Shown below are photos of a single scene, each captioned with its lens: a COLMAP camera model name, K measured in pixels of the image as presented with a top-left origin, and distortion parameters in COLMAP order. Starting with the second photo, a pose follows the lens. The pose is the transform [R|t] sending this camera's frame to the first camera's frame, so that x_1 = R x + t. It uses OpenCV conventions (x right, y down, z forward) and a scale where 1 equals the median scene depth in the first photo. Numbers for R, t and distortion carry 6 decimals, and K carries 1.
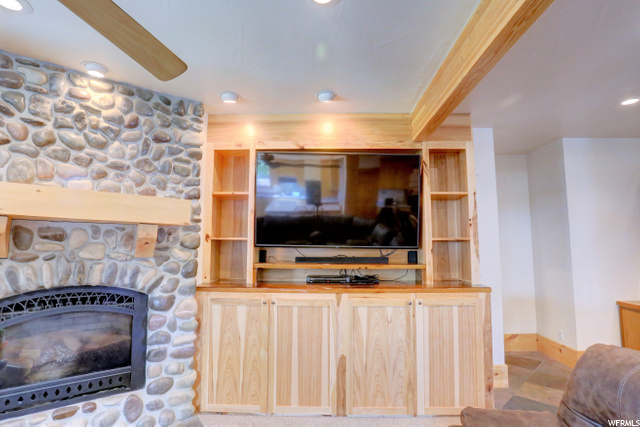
lens RADIAL K [[316.9, 0, 317.4], [0, 316.9, 213.0], [0, 0, 1]] dist [-0.070561, 0.027171]
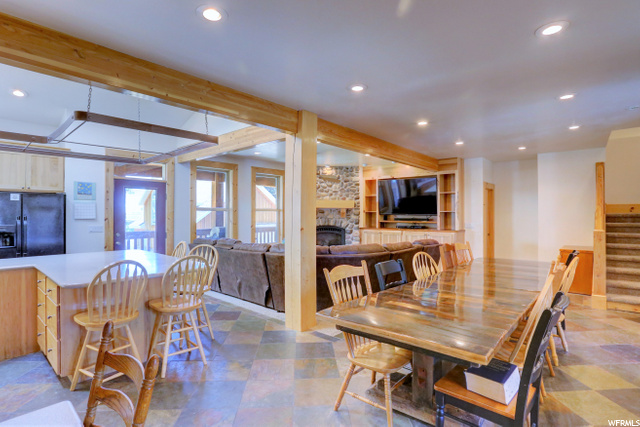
lens RADIAL K [[316.9, 0, 317.4], [0, 316.9, 213.0], [0, 0, 1]] dist [-0.070561, 0.027171]
pose [[0.767706, -0.006255, -0.640772, 1.422359], [0.067595, 0.995164, 0.071270, -0.173792], [0.637228, -0.098028, 0.764416, -1.798031]]
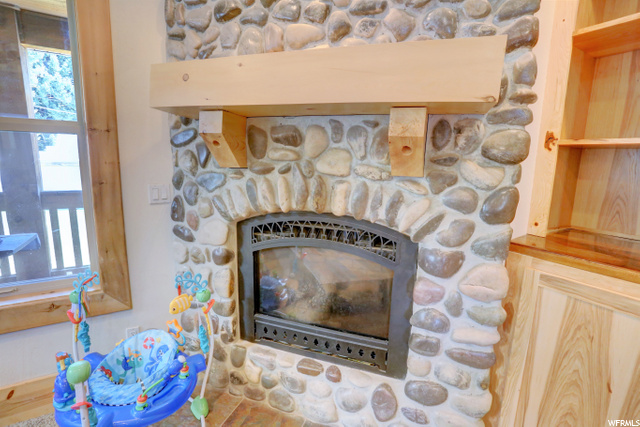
lens RADIAL K [[316.9, 0, 317.4], [0, 316.9, 213.0], [0, 0, 1]] dist [-0.070561, 0.027171]
pose [[0.552433, 0.158529, -0.818344, -0.186373], [0.065287, 0.970504, 0.232078, 0.066842], [0.830997, -0.181635, 0.525788, 0.558922]]
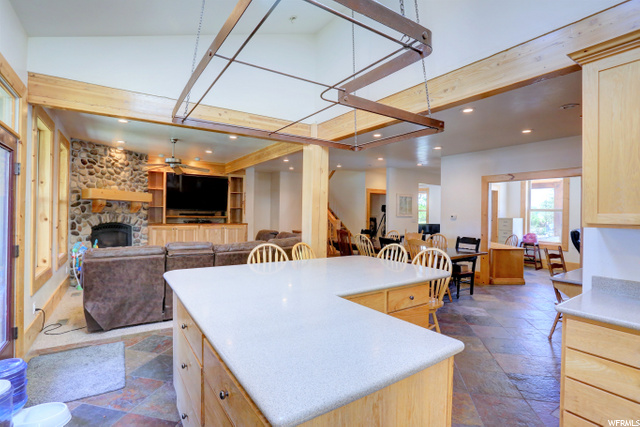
lens RADIAL K [[316.9, 0, 317.4], [0, 316.9, 213.0], [0, 0, 1]] dist [-0.070561, 0.027171]
pose [[0.822335, 0.008683, 0.568938, -0.775900], [-0.072976, 0.993235, 0.090320, -0.235121], [-0.564305, -0.115793, 0.817406, -2.263158]]
